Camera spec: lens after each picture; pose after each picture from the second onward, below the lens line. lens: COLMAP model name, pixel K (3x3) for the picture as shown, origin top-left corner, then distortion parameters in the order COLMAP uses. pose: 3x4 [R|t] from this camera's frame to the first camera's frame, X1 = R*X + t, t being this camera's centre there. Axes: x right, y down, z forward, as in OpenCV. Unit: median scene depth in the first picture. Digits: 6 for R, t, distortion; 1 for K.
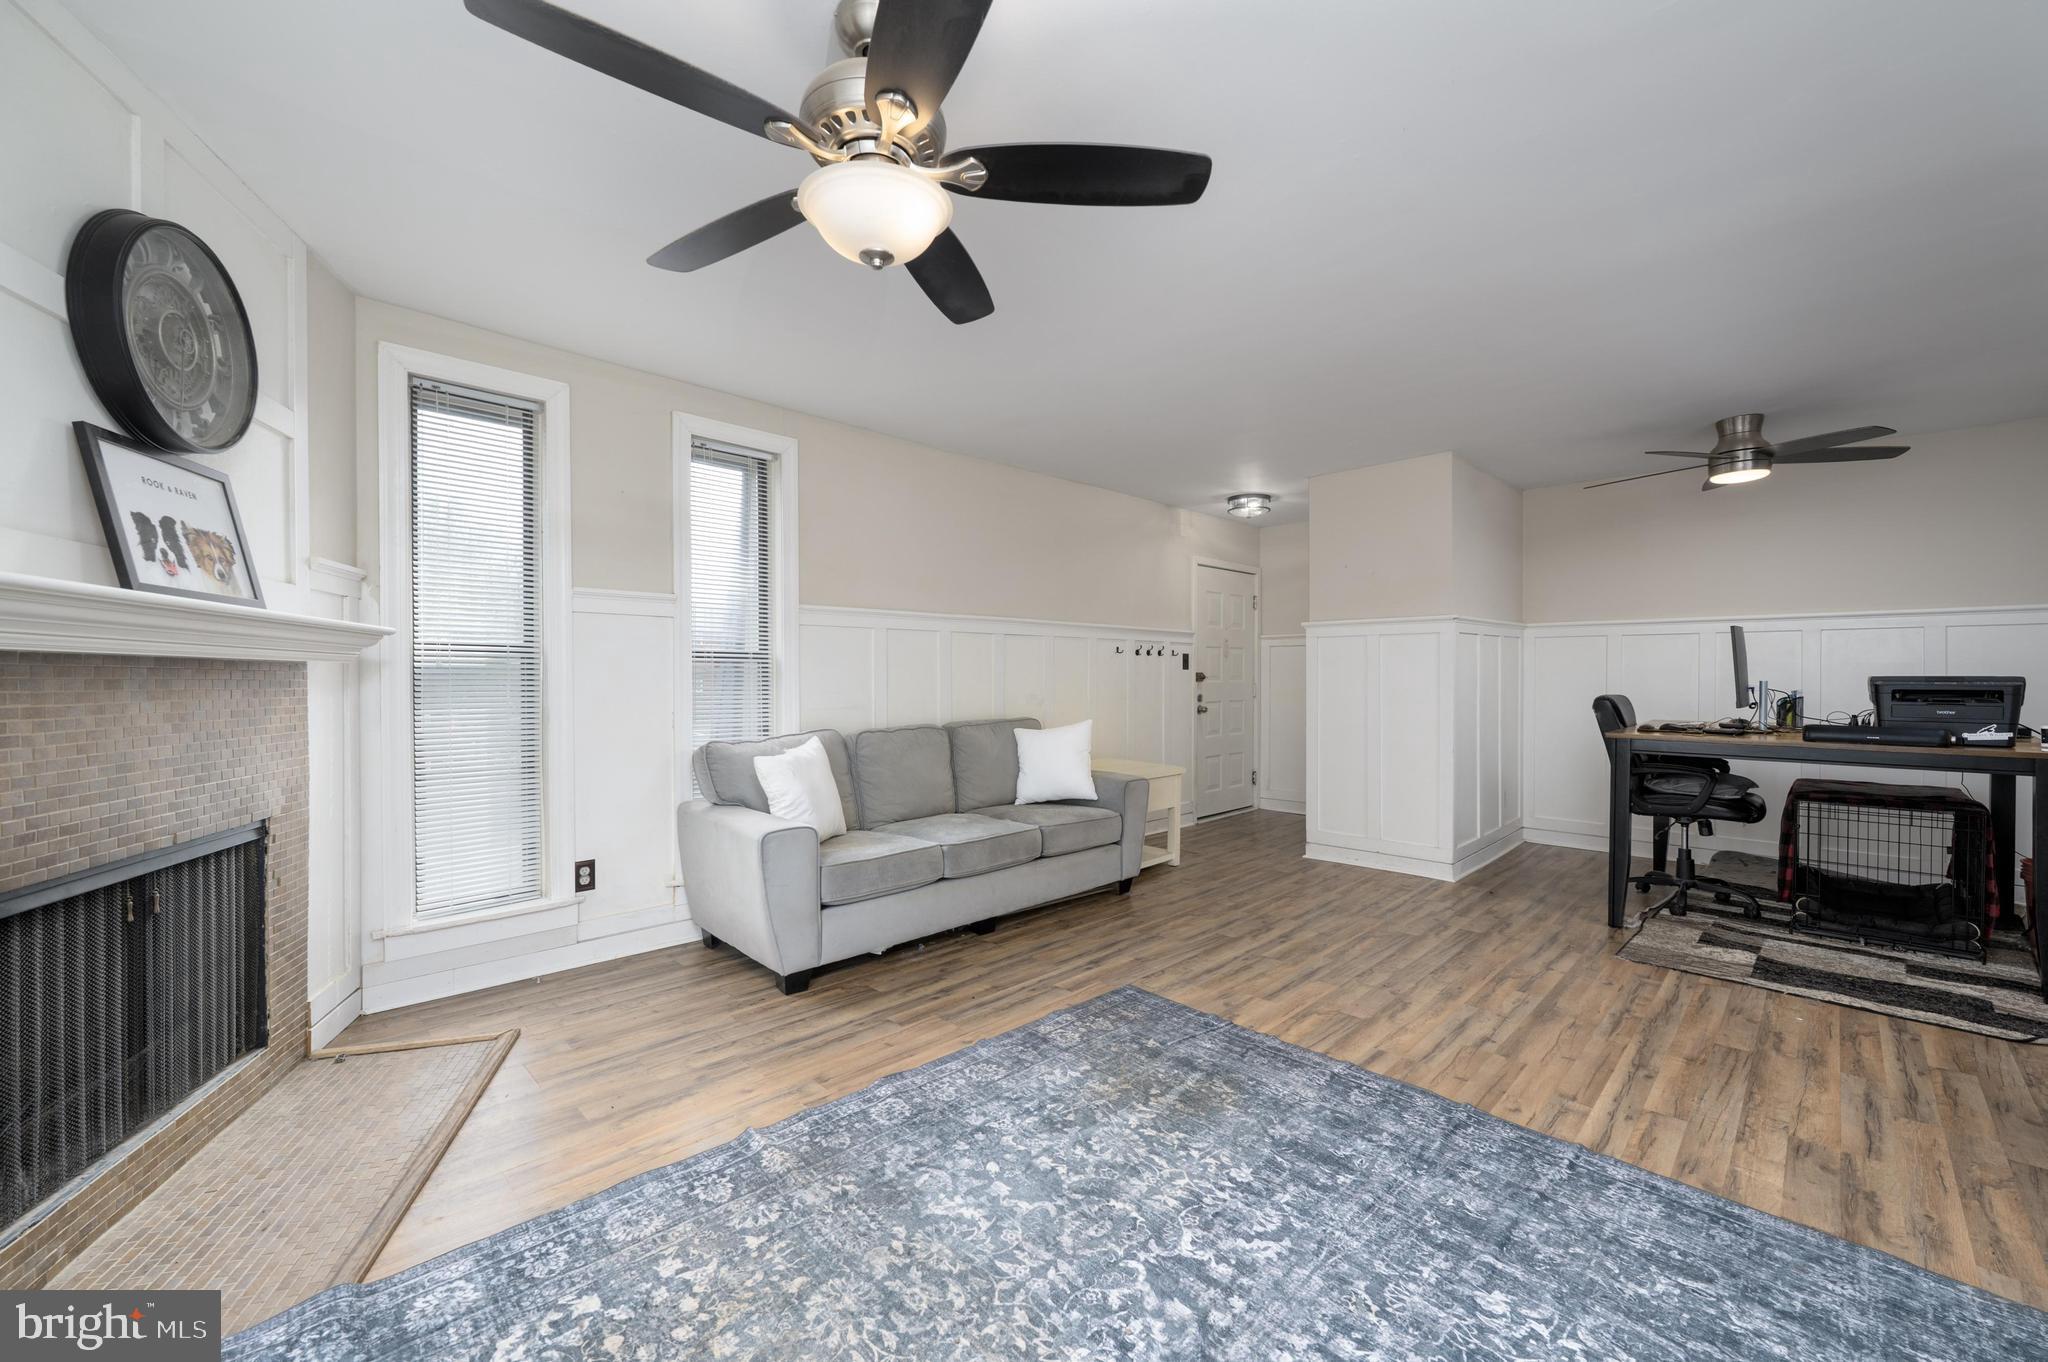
lens RADIAL K [[809.8, 0, 1027.2], [0, 809.8, 692.0], [0, 0, 1]] dist [0.000029, 0.000161]
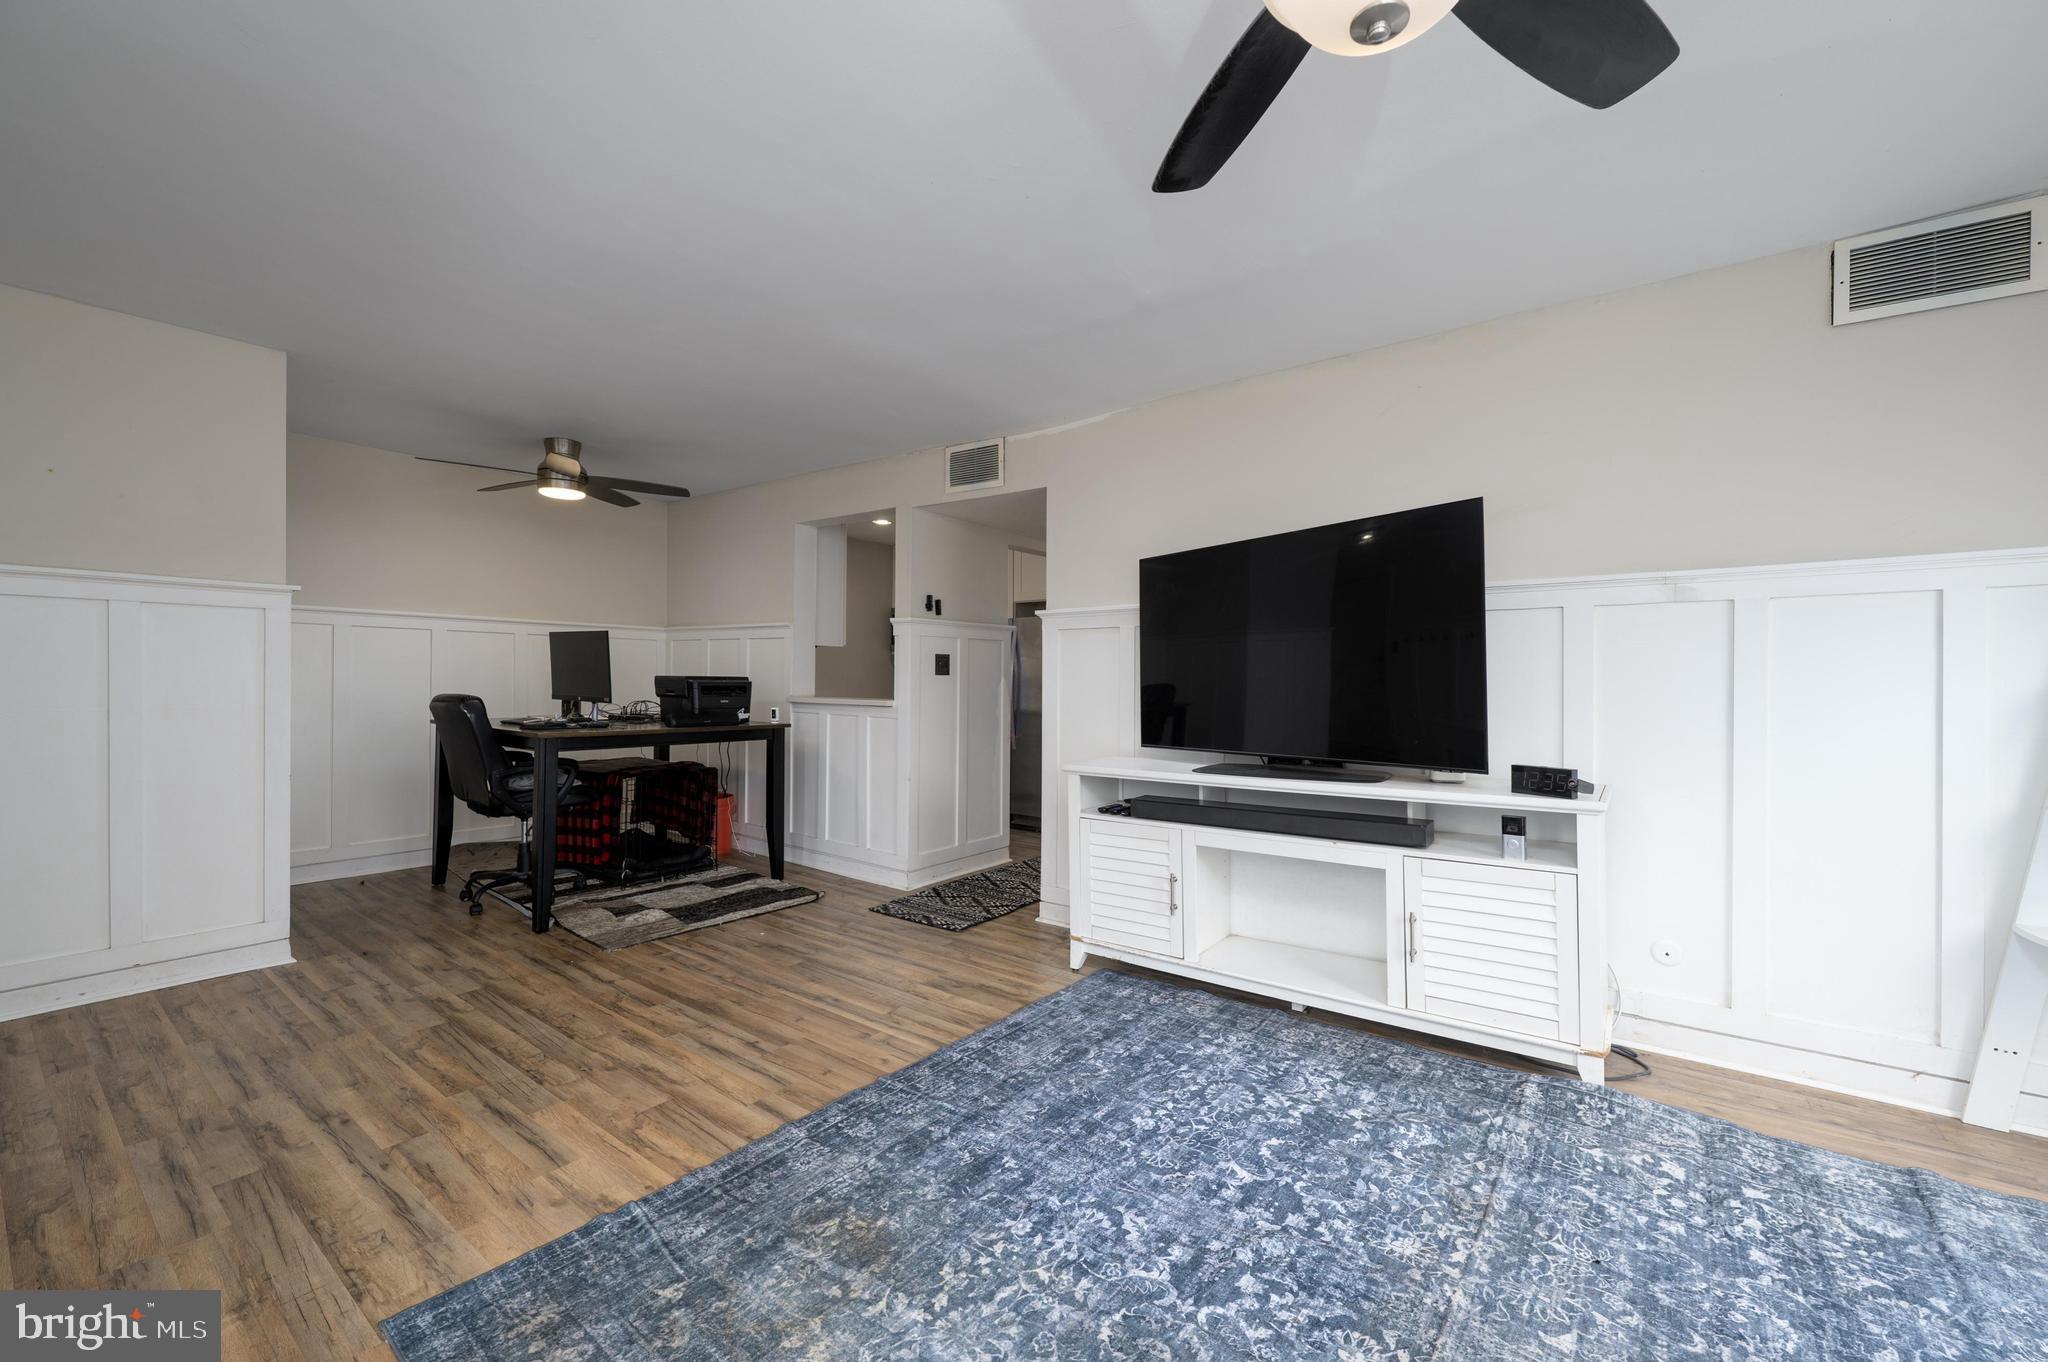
lens RADIAL K [[809.8, 0, 1027.2], [0, 809.8, 692.0], [0, 0, 1]] dist [0.000029, 0.000161]
pose [[-0.133071, -0.016809, 0.990964, -0.589332], [0.008665, 0.999798, 0.018122, -0.021253], [-0.991069, 0.010998, -0.132898, 1.034121]]
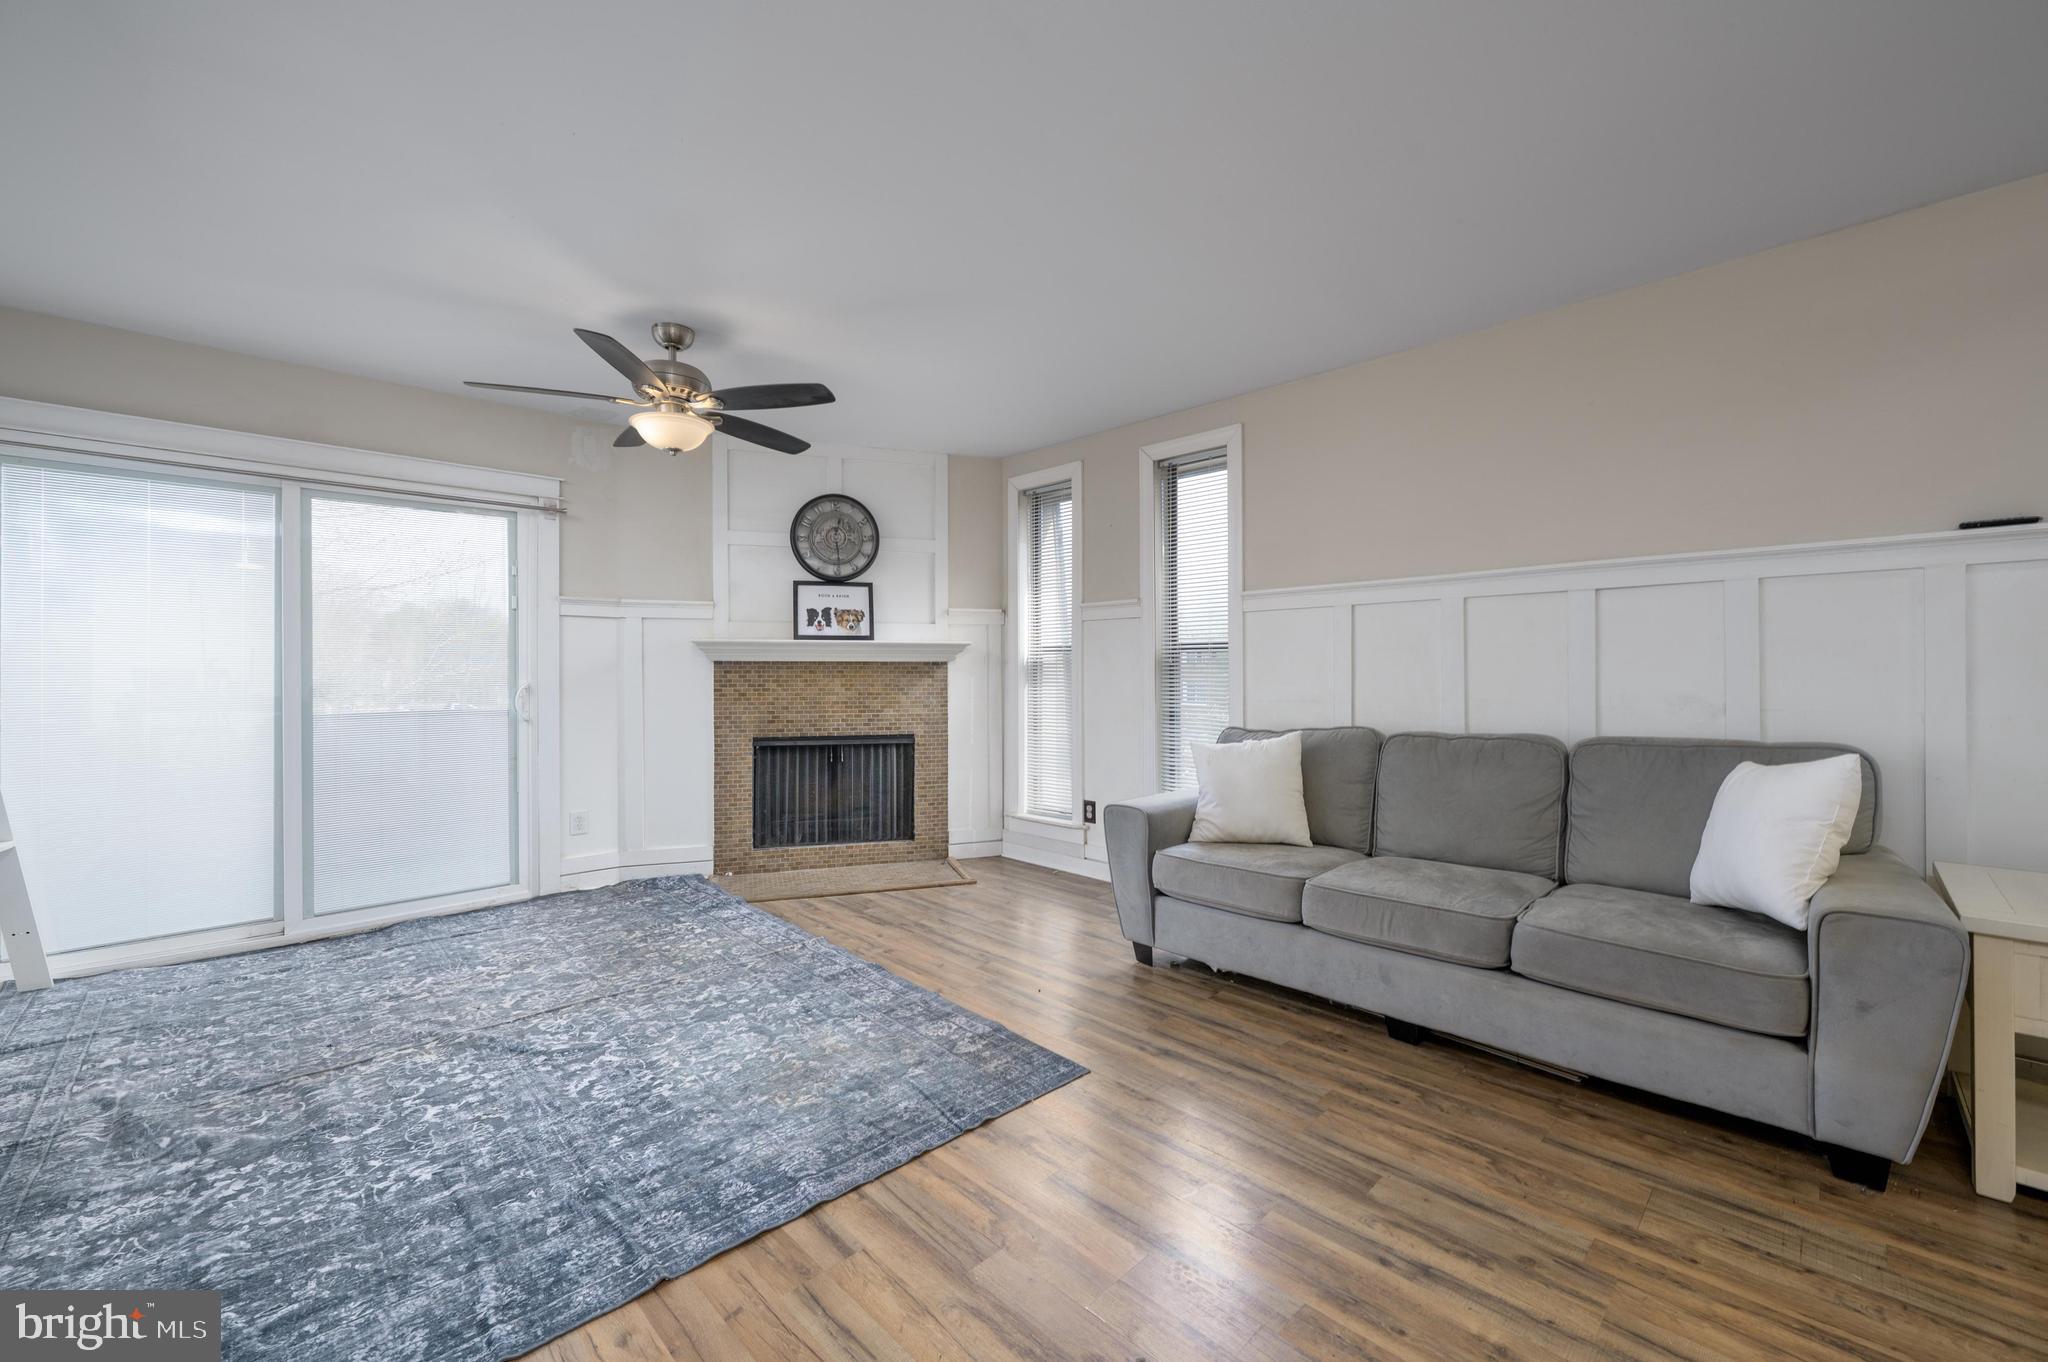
lens RADIAL K [[837.2, 0, 1034.5], [0, 837.2, 665.9], [0, 0, 1]] dist [0.001425, 0.000200]
pose [[-0.015066, -0.007963, -0.999855, 1.376700], [-0.013784, 0.999875, -0.007755, -0.013646], [0.999791, 0.013665, -0.015174, 1.446452]]
